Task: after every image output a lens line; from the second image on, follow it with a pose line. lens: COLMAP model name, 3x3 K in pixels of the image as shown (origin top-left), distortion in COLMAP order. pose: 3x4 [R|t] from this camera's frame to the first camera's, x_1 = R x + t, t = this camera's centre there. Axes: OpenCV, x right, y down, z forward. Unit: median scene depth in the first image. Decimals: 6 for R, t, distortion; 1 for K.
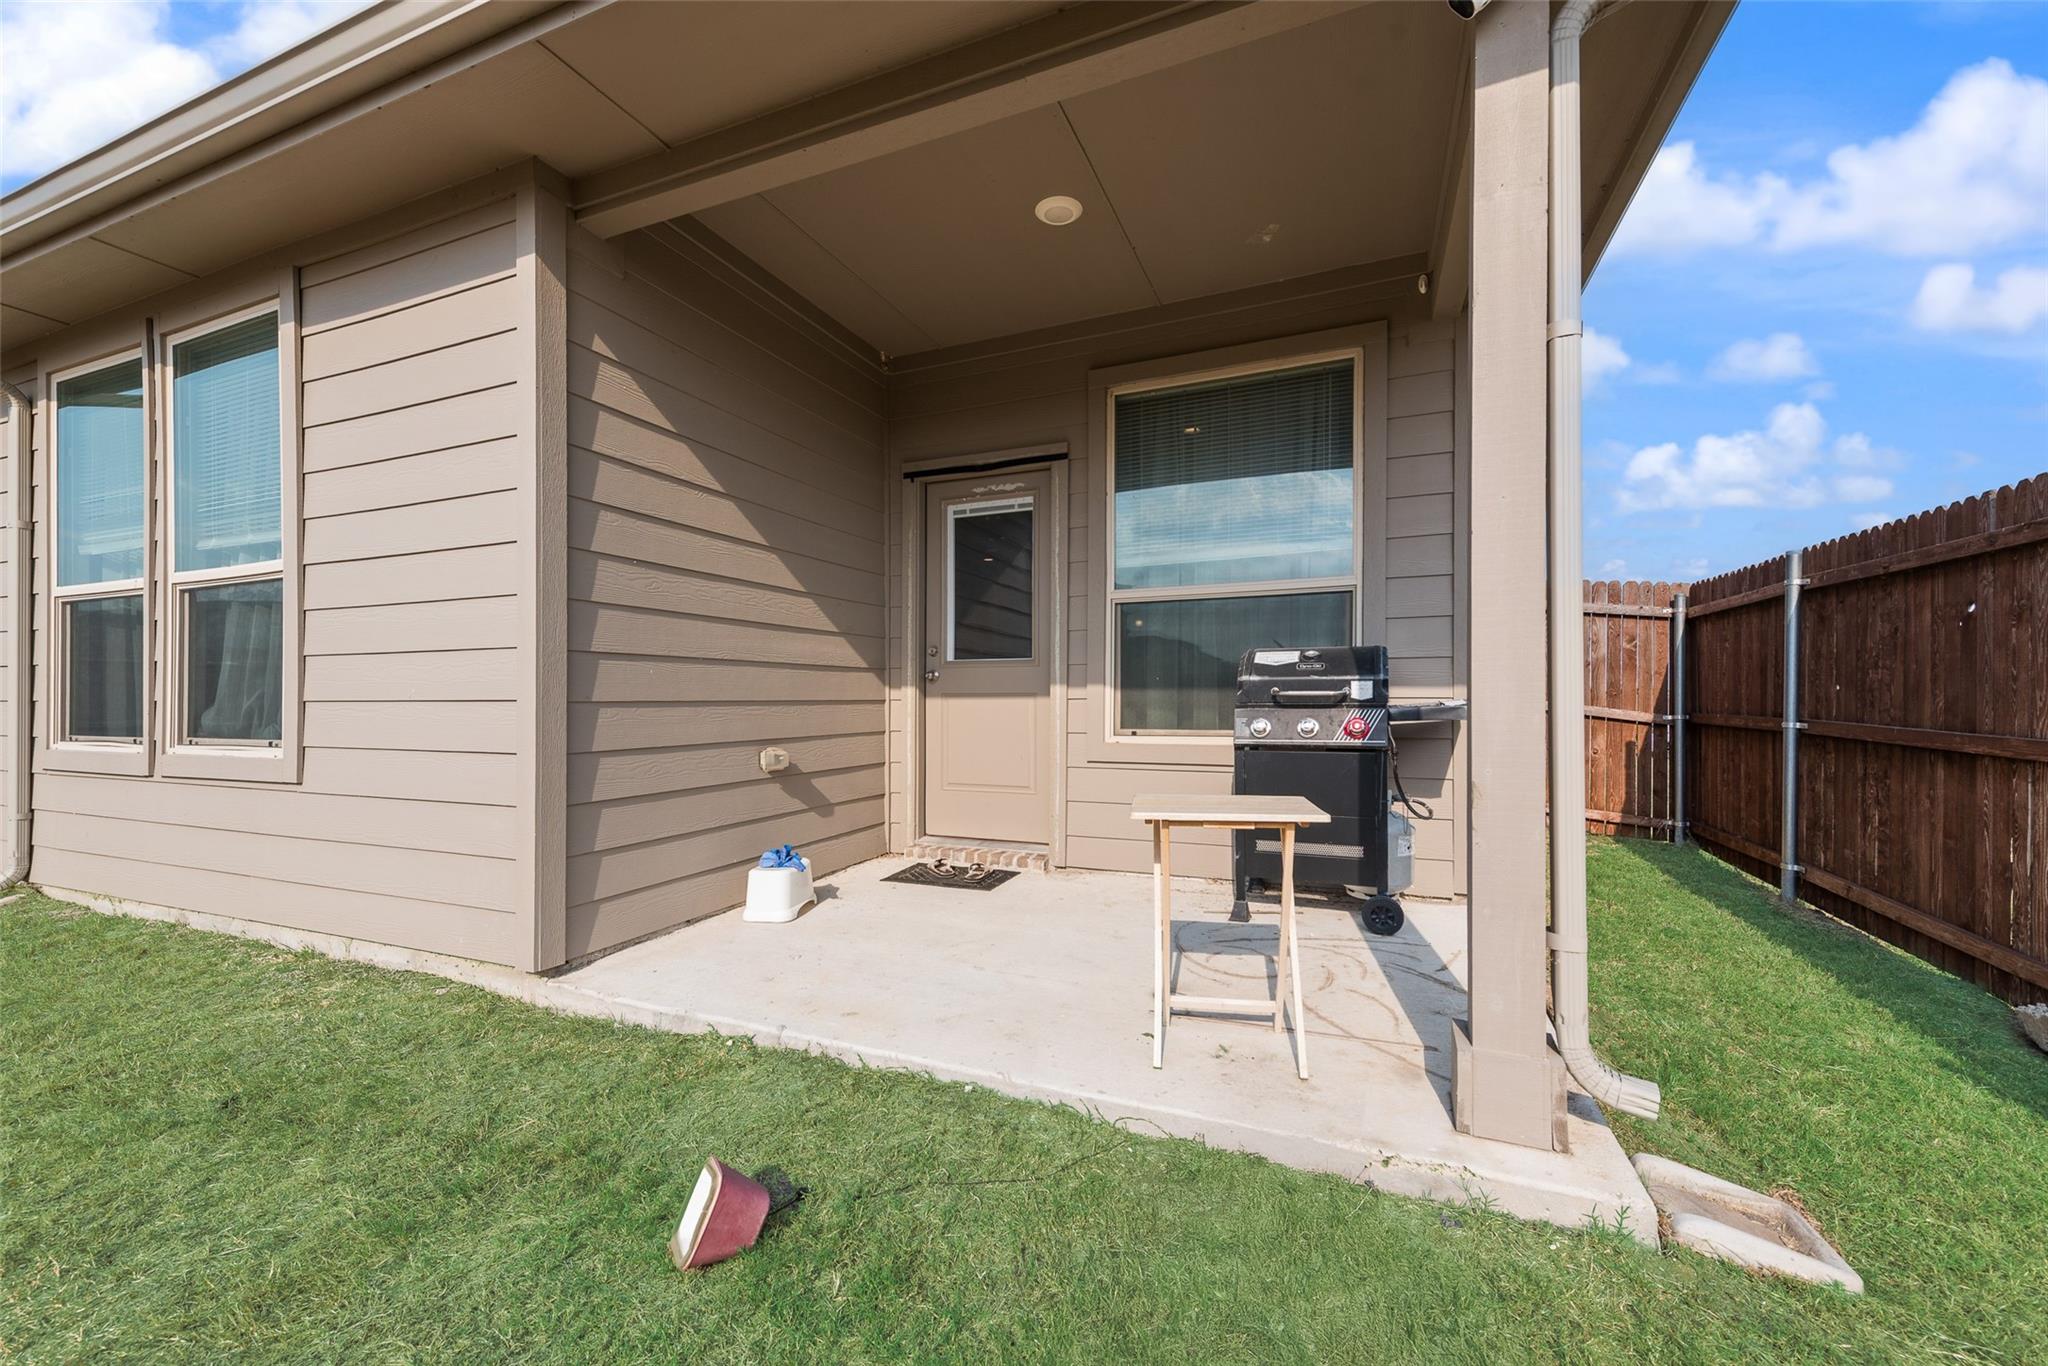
lens RADIAL K [[845.1, 0, 1024.0], [0, 845.1, 683.0], [0, 0, 1]] dist [-0.009119, -0.000057]
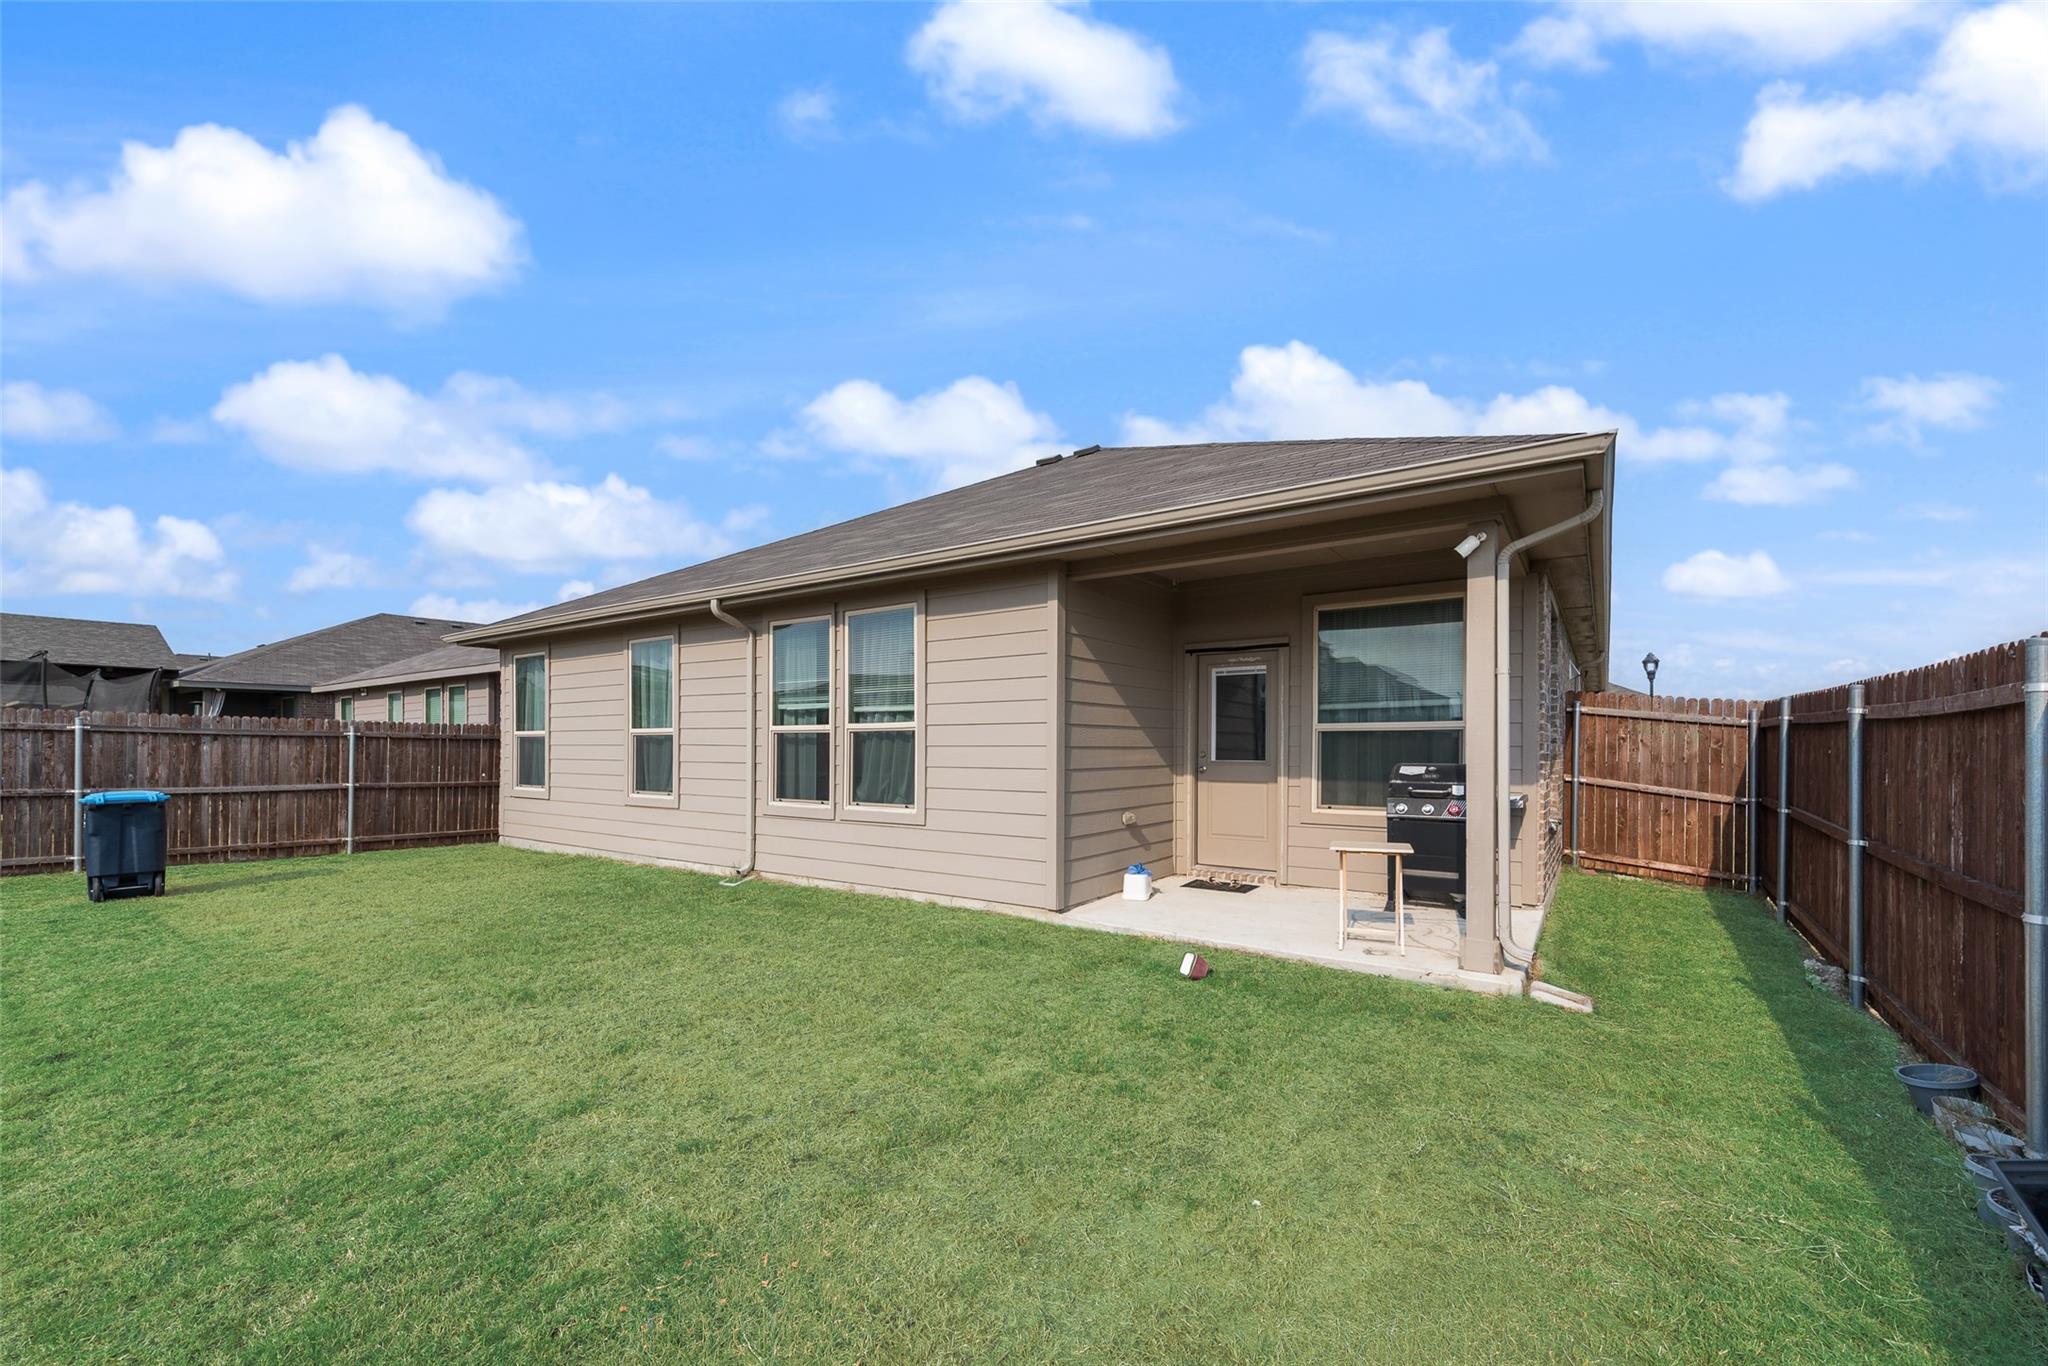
lens RADIAL K [[791.5, 0, 1021.9], [0, 791.5, 739.6], [0, 0, 1]] dist [-0.012047, -0.000078]
pose [[0.971779, 0.000868, -0.235894, -0.105657], [-0.000711, 0.999999, 0.000751, -0.084236], [0.235894, -0.000562, 0.971779, -0.754998]]
